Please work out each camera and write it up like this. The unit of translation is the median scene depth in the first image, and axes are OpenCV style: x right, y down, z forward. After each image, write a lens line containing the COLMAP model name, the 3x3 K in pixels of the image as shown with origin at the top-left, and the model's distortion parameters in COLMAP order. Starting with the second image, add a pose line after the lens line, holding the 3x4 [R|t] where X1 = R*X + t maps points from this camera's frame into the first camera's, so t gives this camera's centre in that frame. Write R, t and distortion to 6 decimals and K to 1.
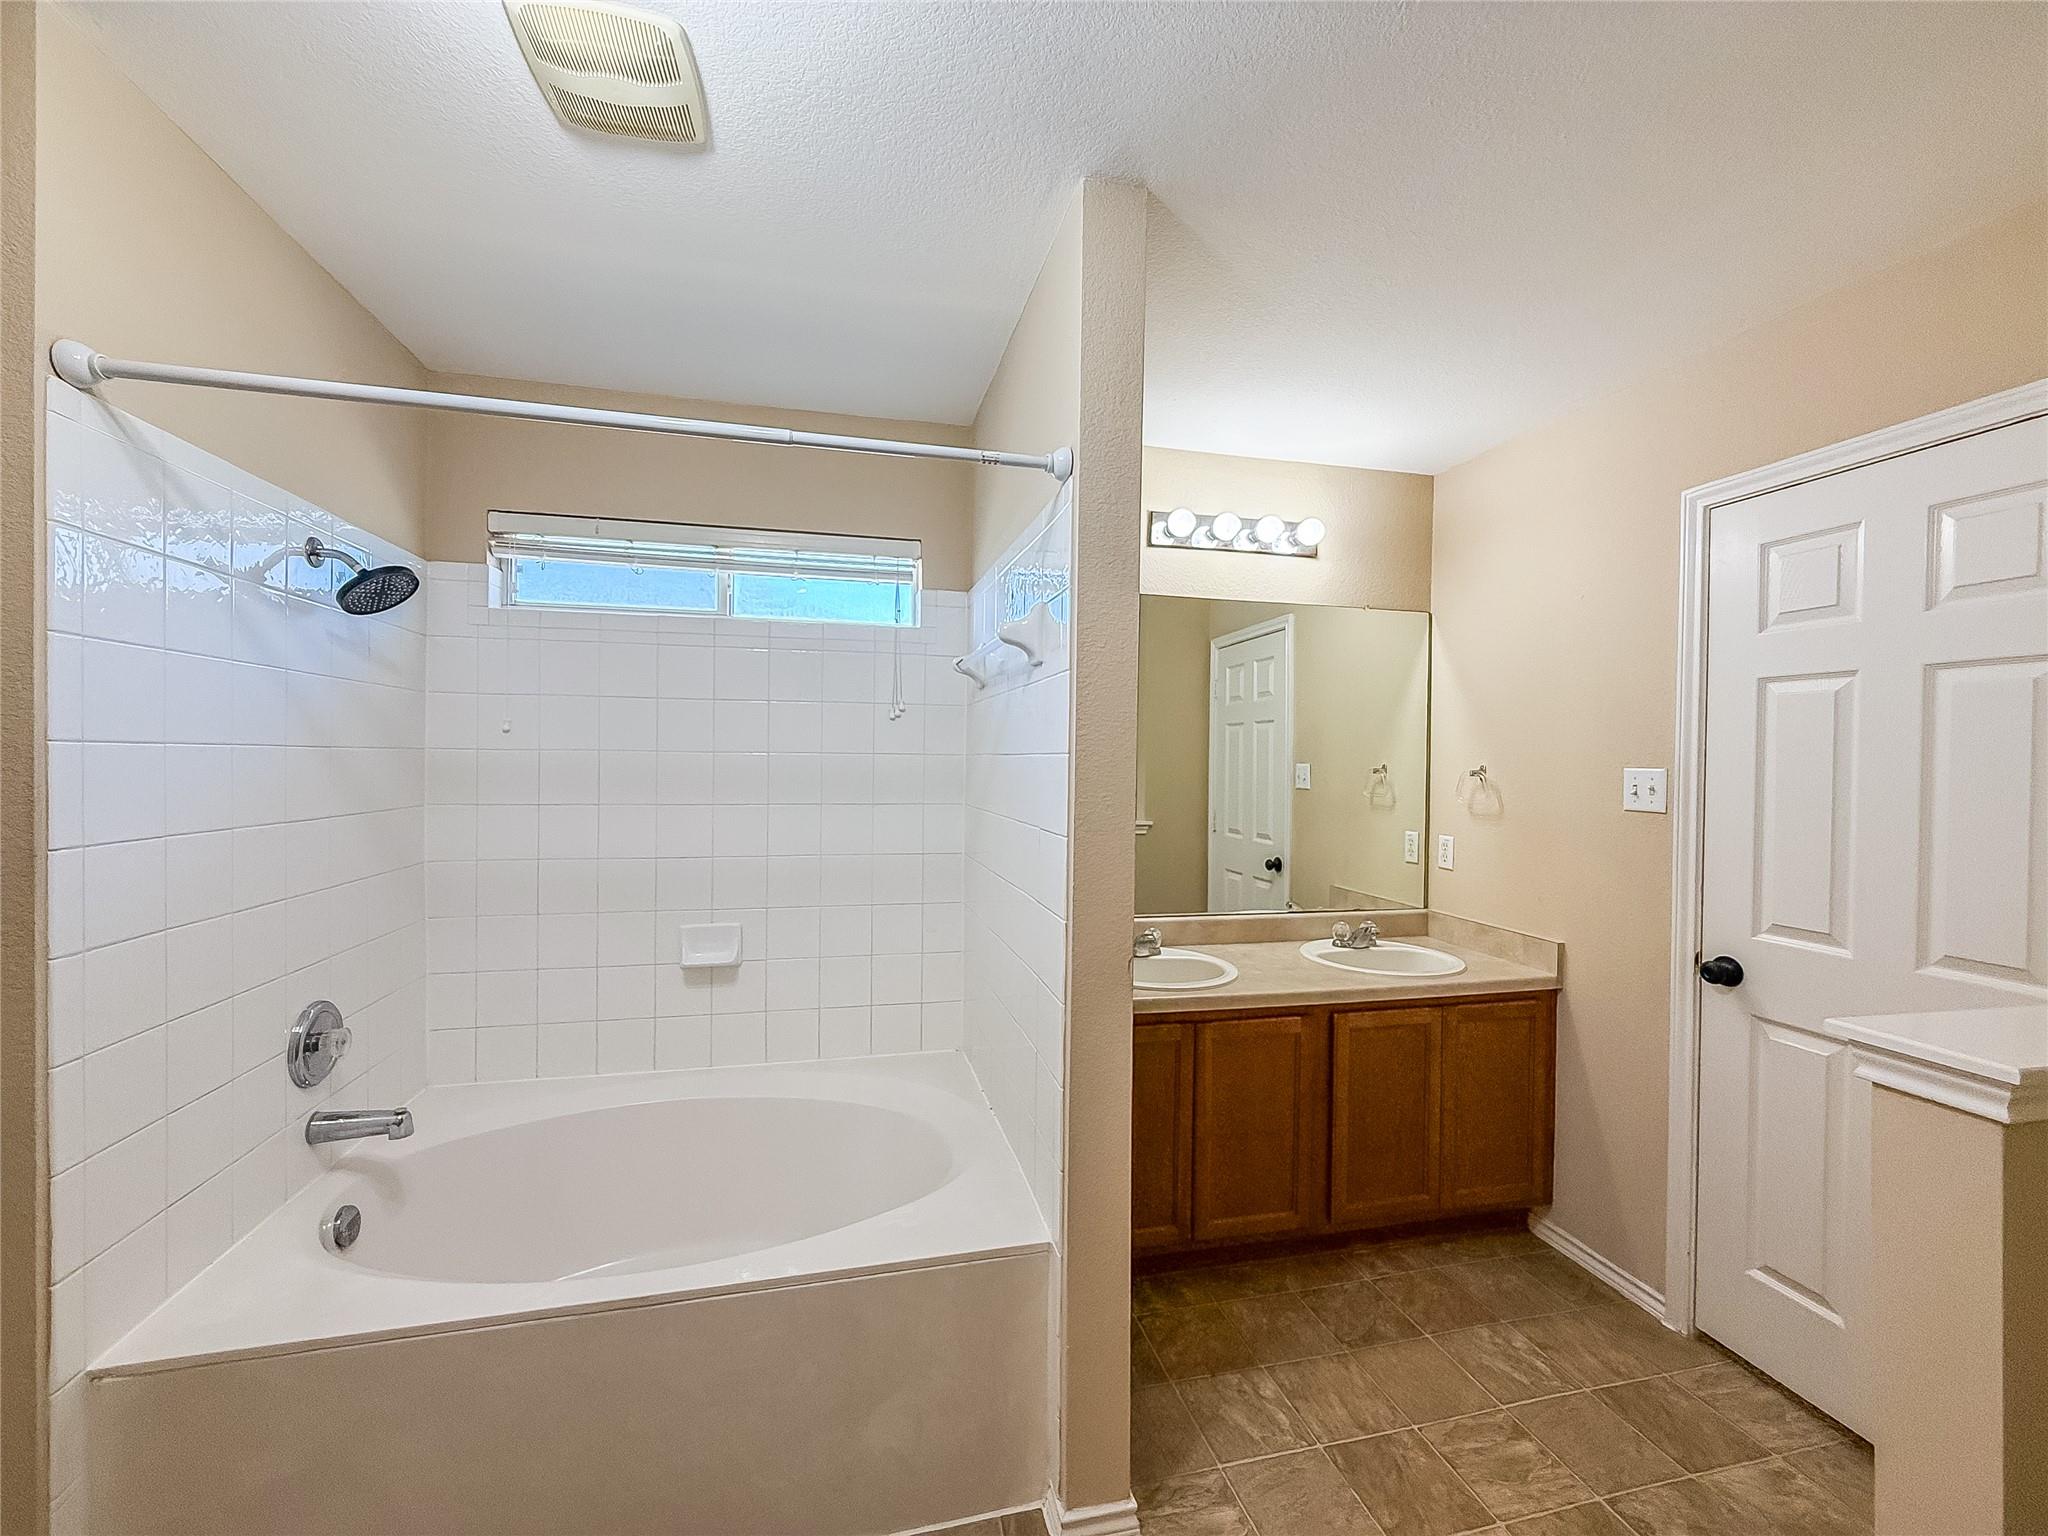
lens RADIAL K [[830.5, 0, 1017.9], [0, 830.5, 773.5], [0, 0, 1]] dist [0.002583, 0.000069]
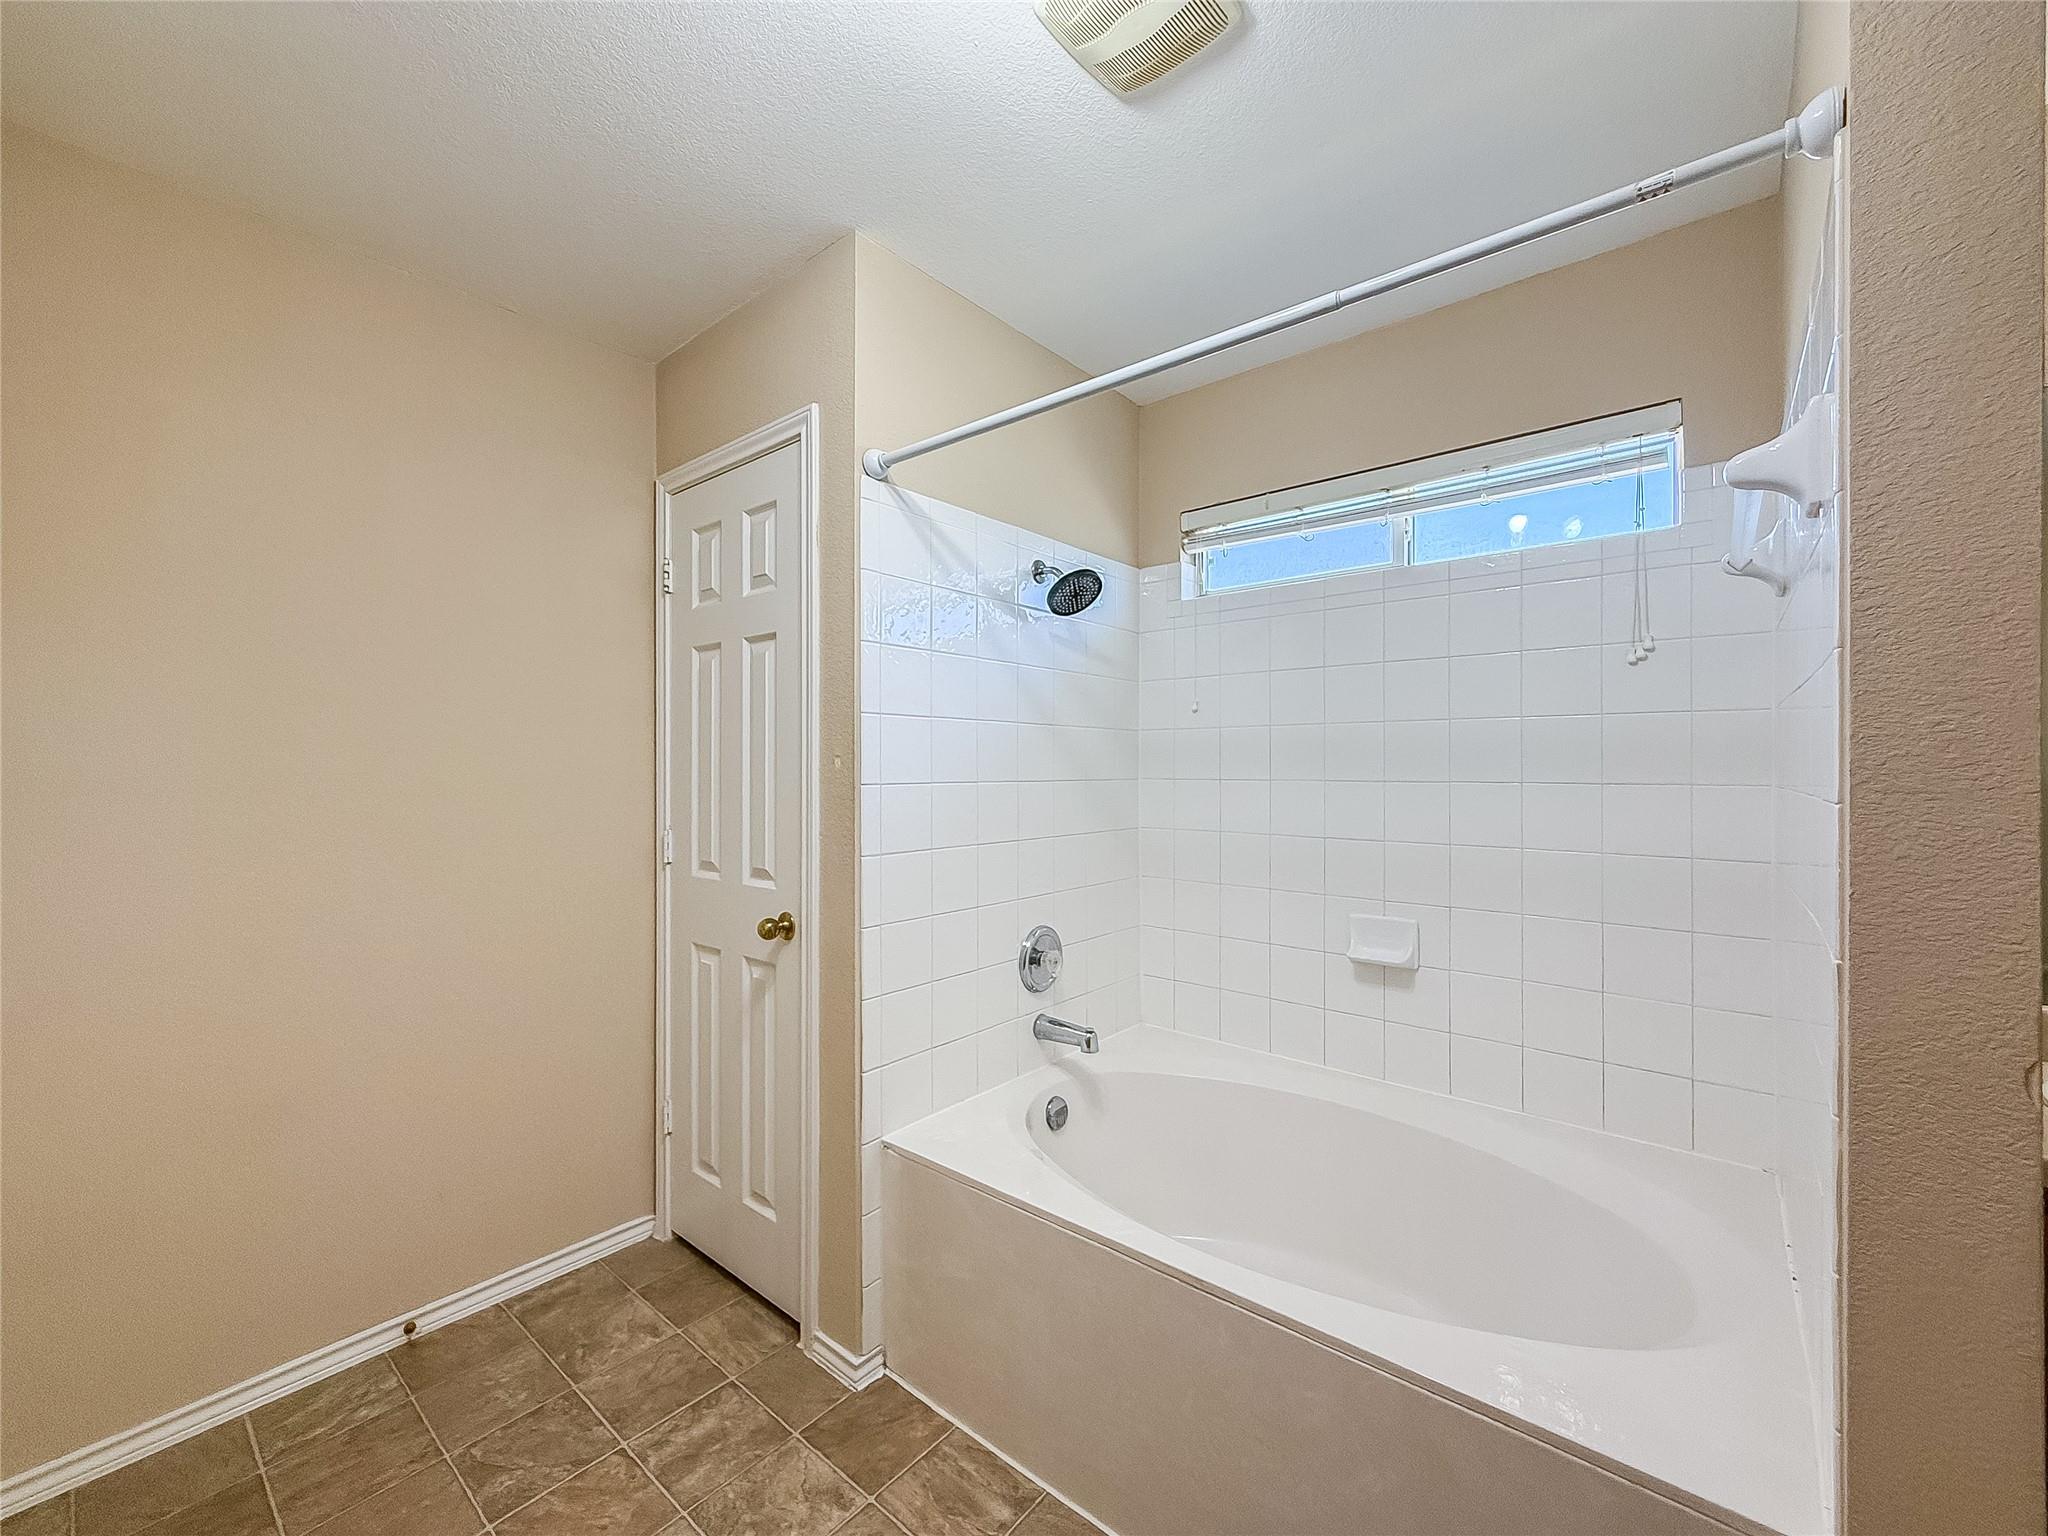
lens RADIAL K [[830.5, 0, 1023.4], [0, 830.5, 769.7], [0, 0, 1]] dist [0.002583, 0.000069]
pose [[0.590900, -0.010506, -0.806676, 0.159724], [-0.007845, 0.999793, -0.018767, 0.060208], [0.806707, 0.017418, 0.590695, 0.226267]]
